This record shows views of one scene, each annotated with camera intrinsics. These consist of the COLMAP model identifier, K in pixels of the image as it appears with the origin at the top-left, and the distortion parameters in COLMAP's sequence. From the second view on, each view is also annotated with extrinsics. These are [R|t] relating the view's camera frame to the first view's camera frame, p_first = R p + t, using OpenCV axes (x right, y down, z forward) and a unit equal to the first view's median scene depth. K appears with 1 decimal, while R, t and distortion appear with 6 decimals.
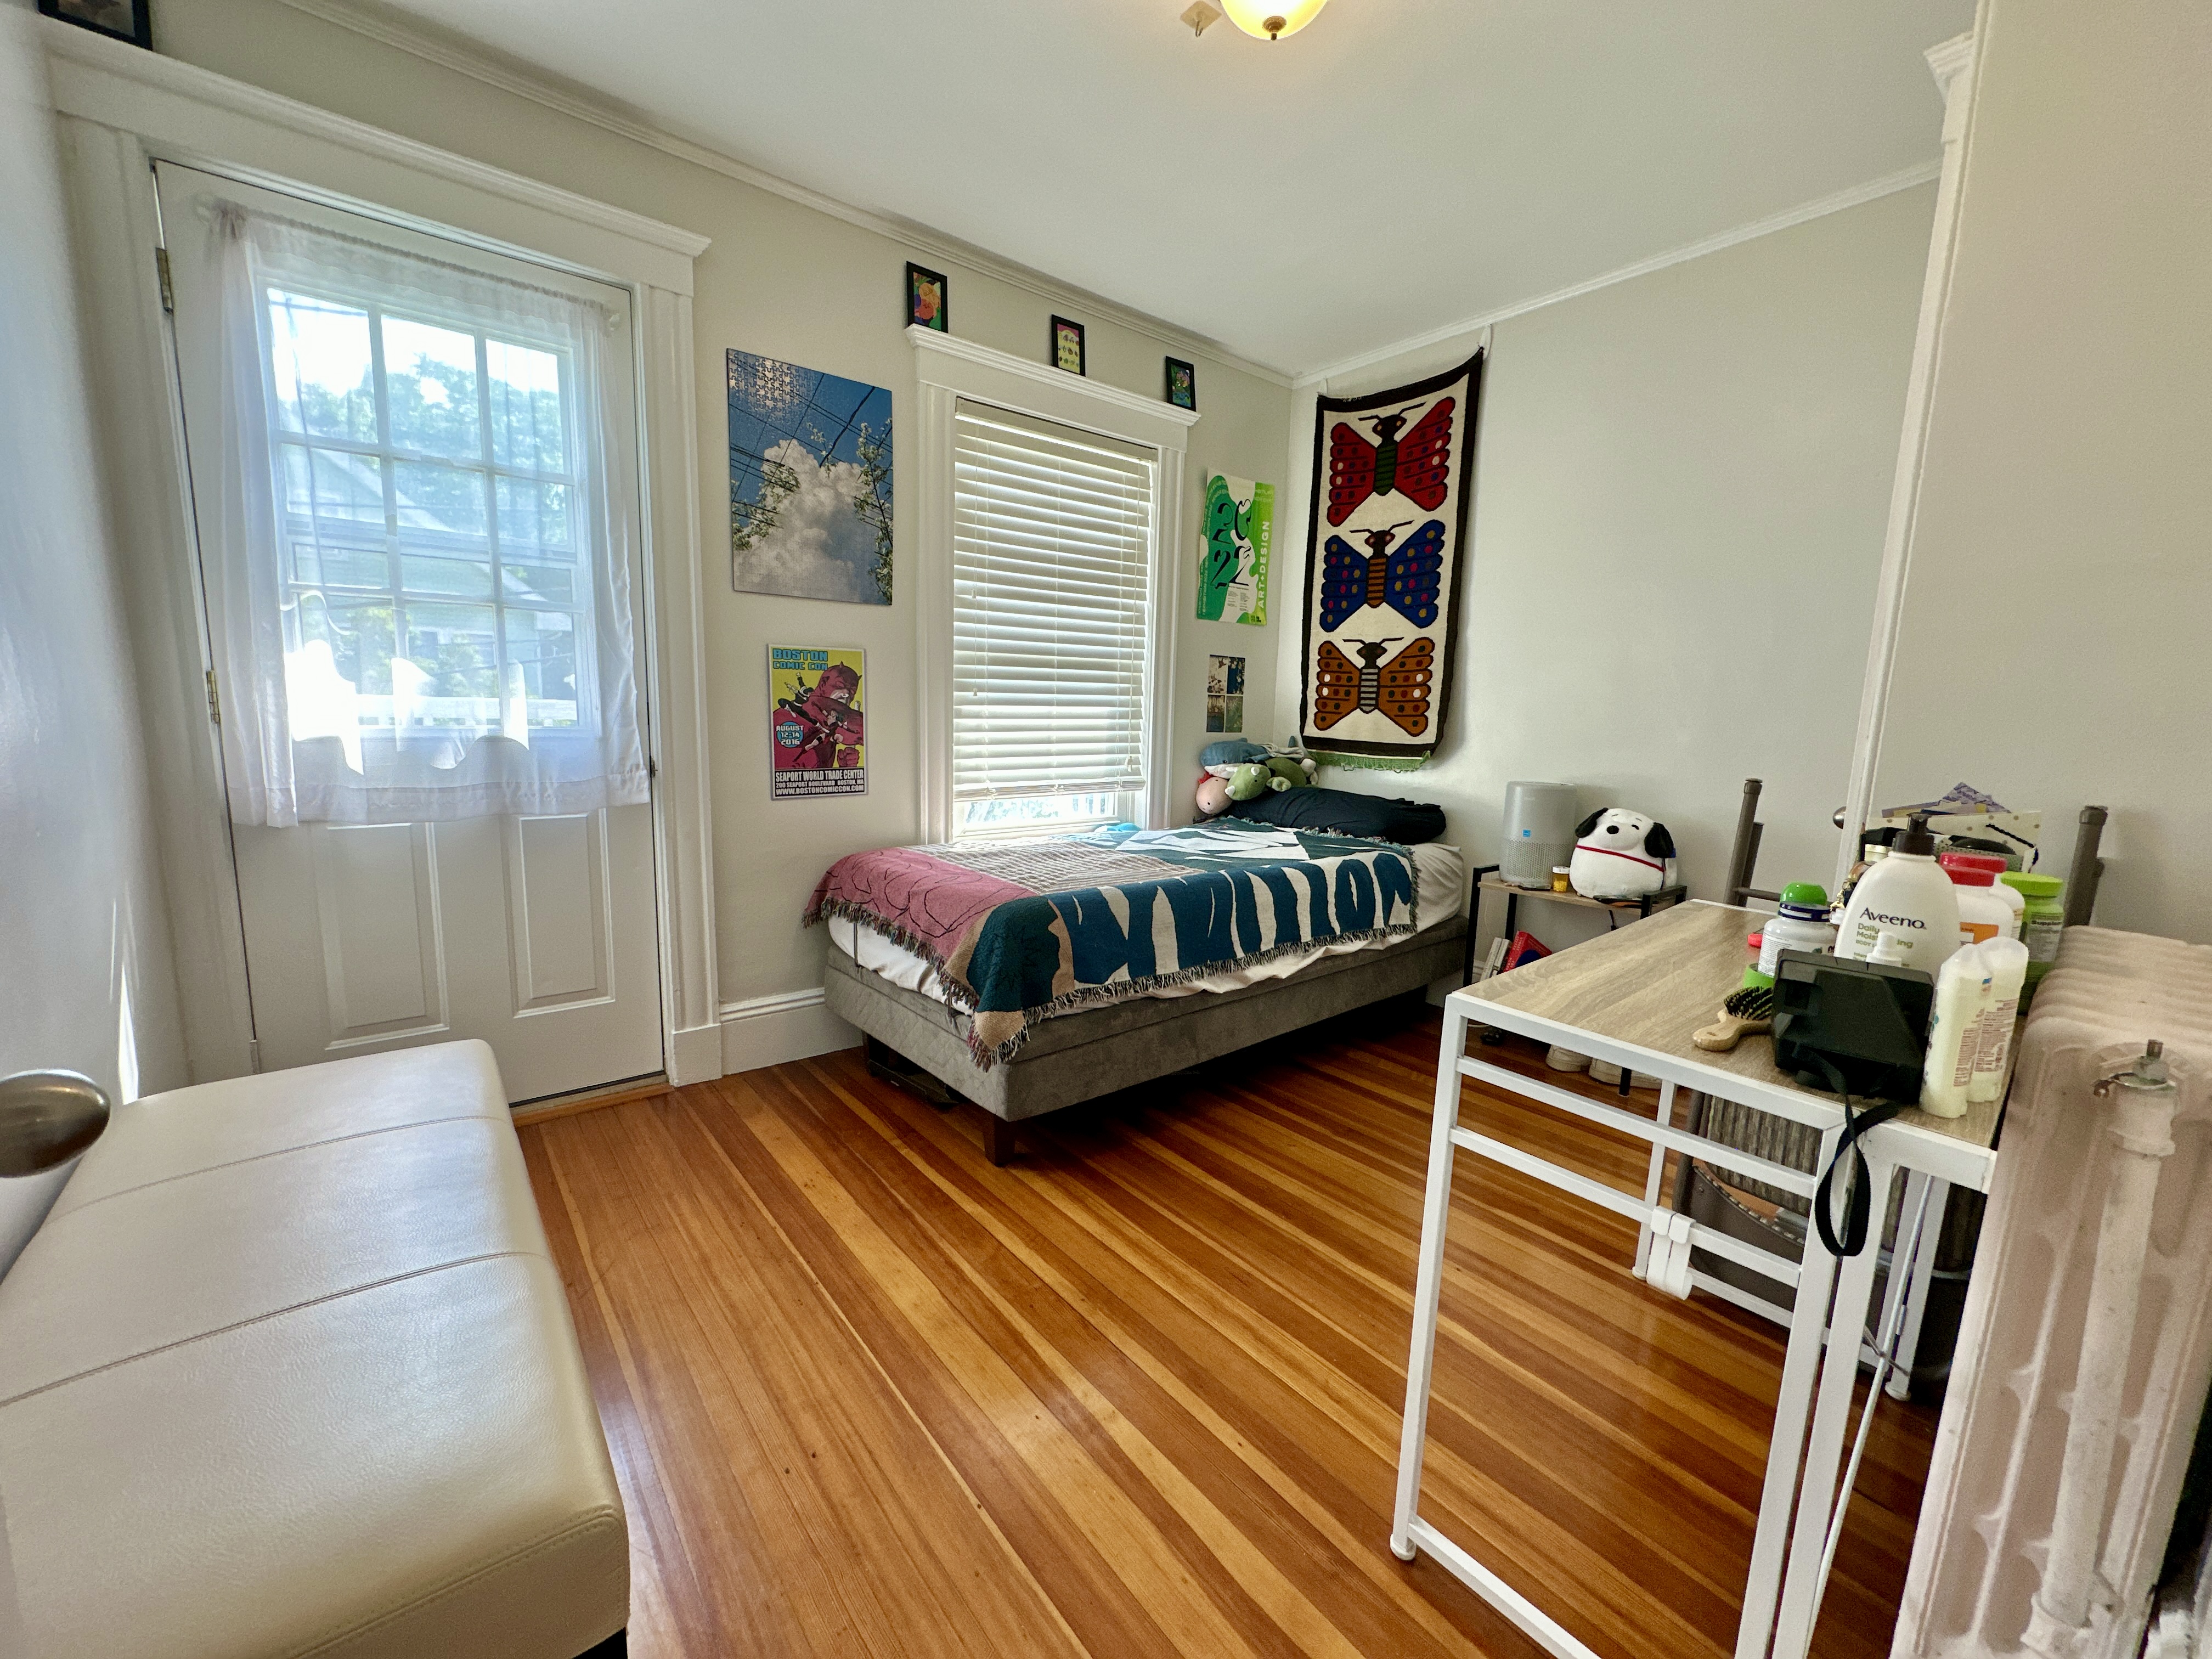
lens RADIAL K [[905.4, 0, 1106.0], [0, 905.4, 829.5], [0, 0, 1]] dist [0.002289, 0.000352]
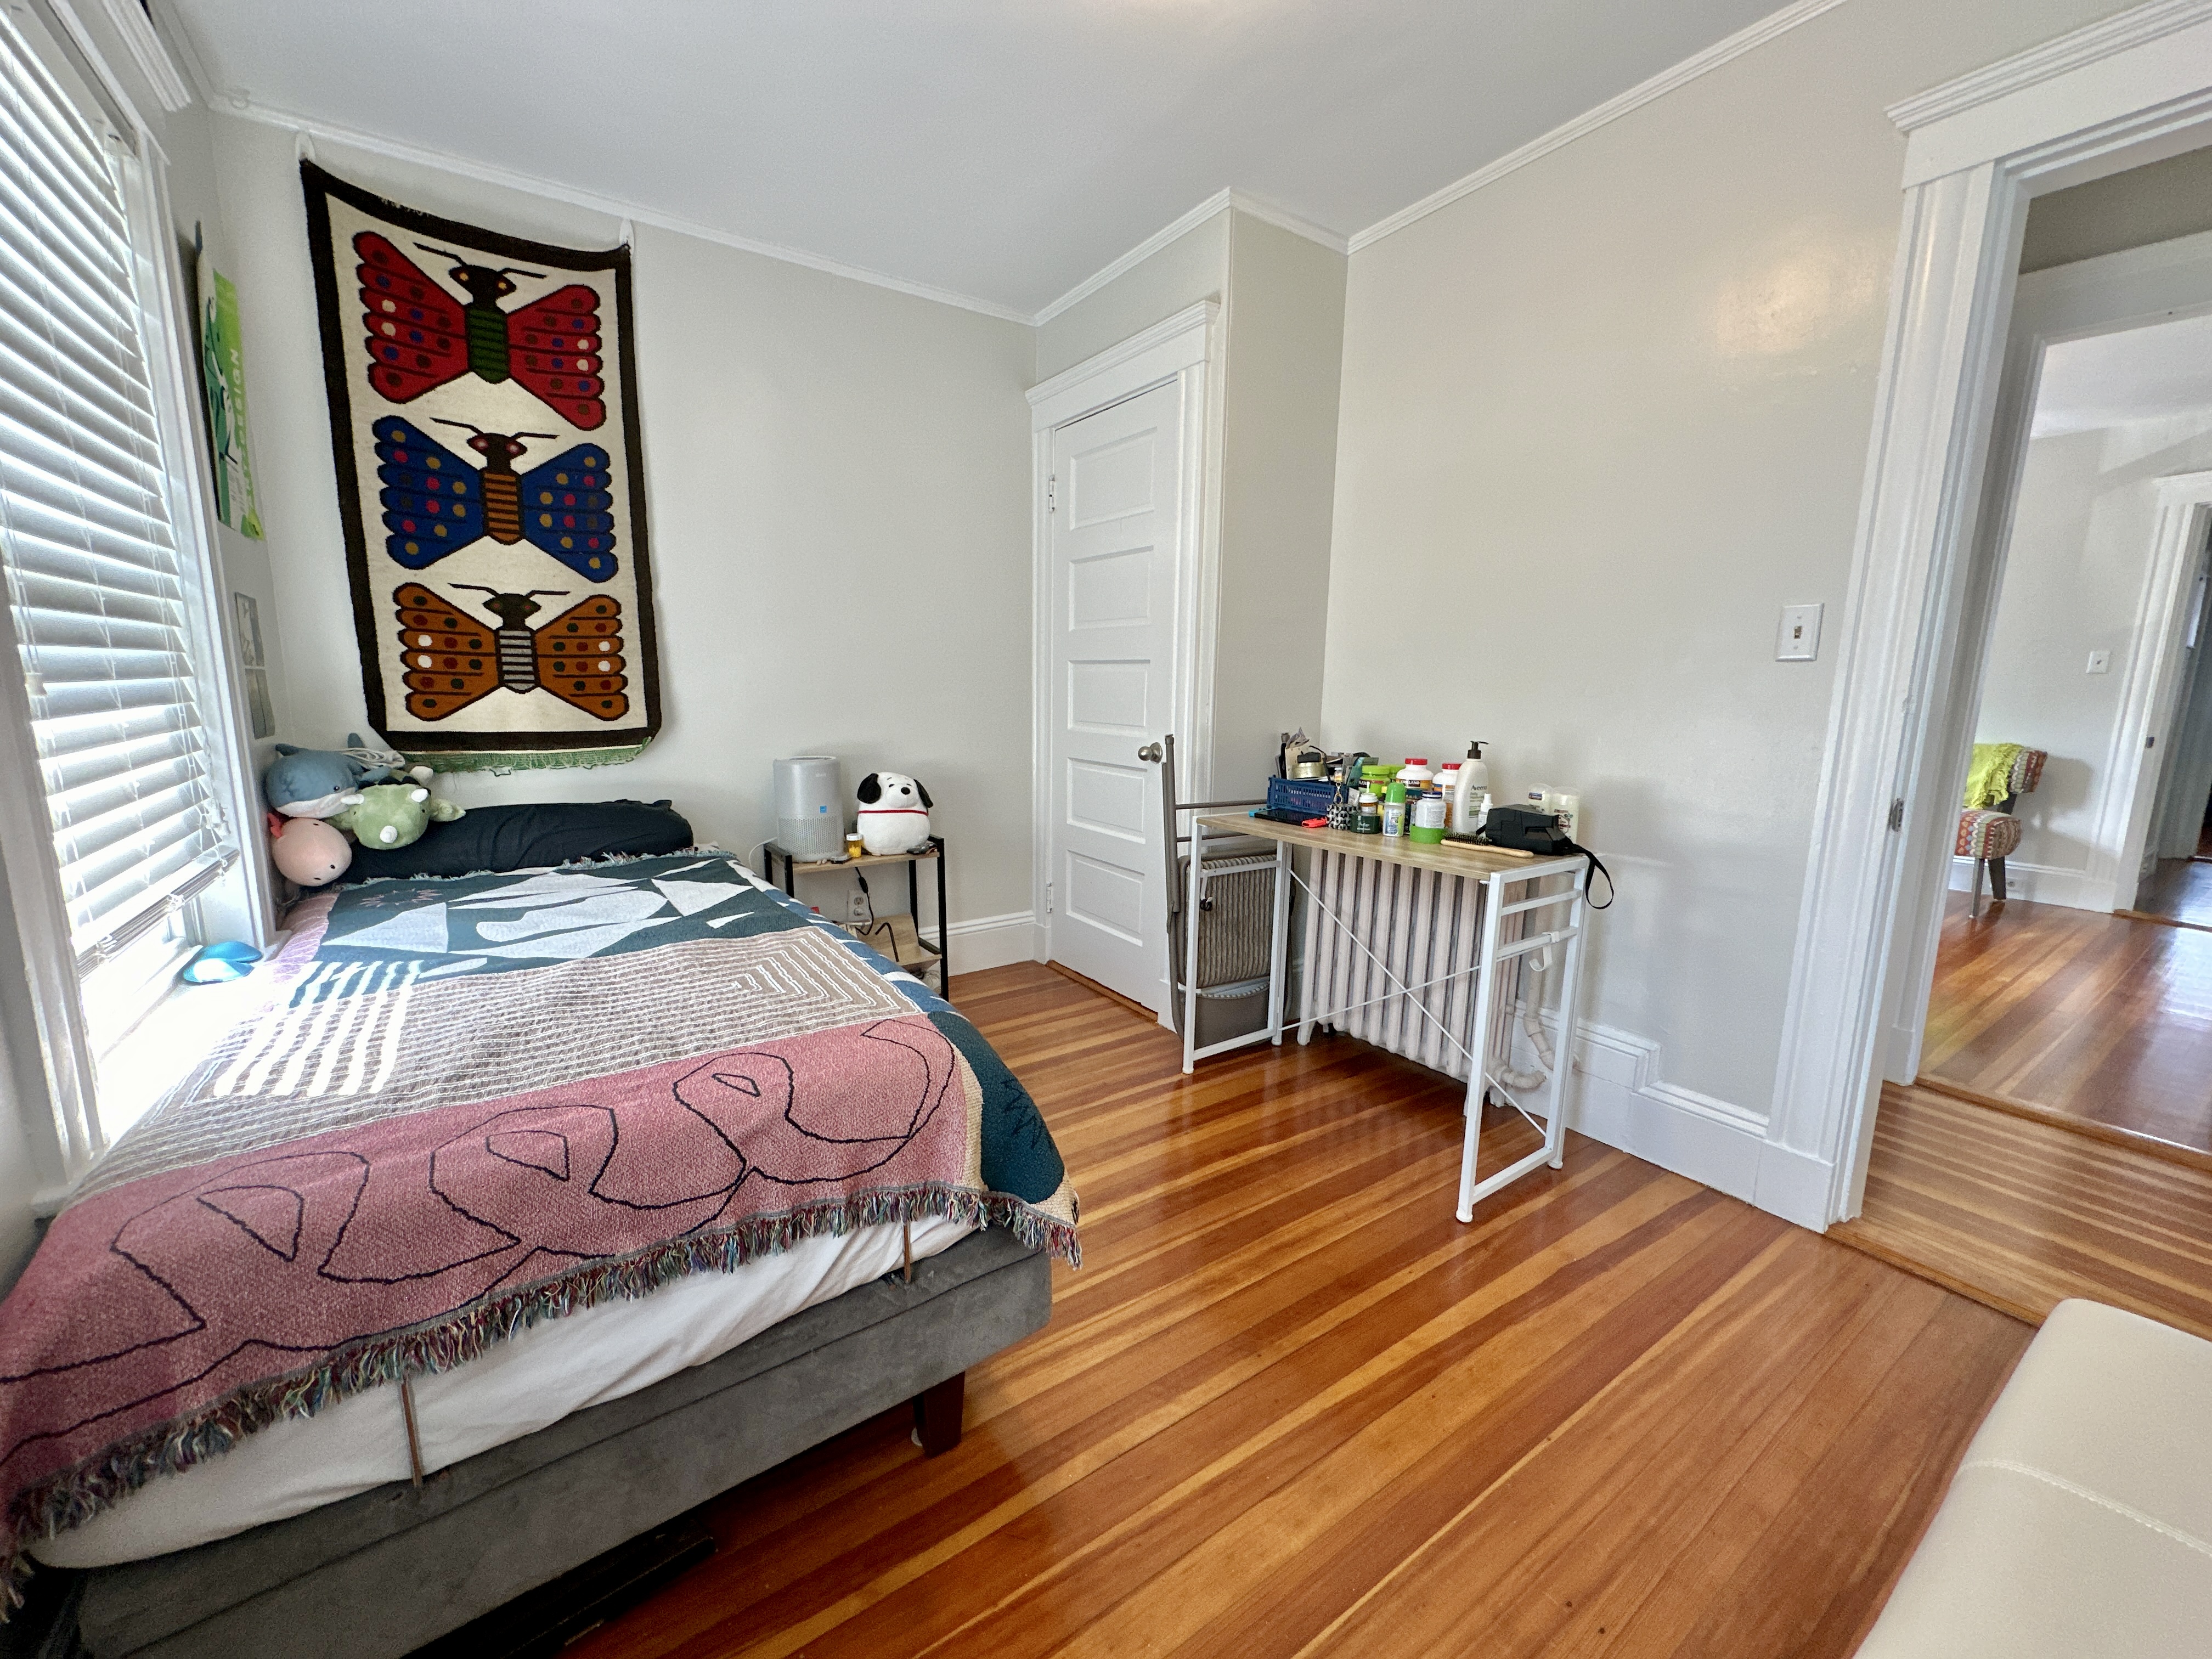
lens RADIAL K [[899.7, 0, 1106.0], [0, 899.7, 829.5], [0, 0, 1]] dist [-0.001463, -0.000789]
pose [[0.058811, -0.187851, 0.980435, -0.417247], [0.127079, 0.975554, 0.179293, -0.094647], [-0.990148, 0.114048, 0.081245, 0.510727]]
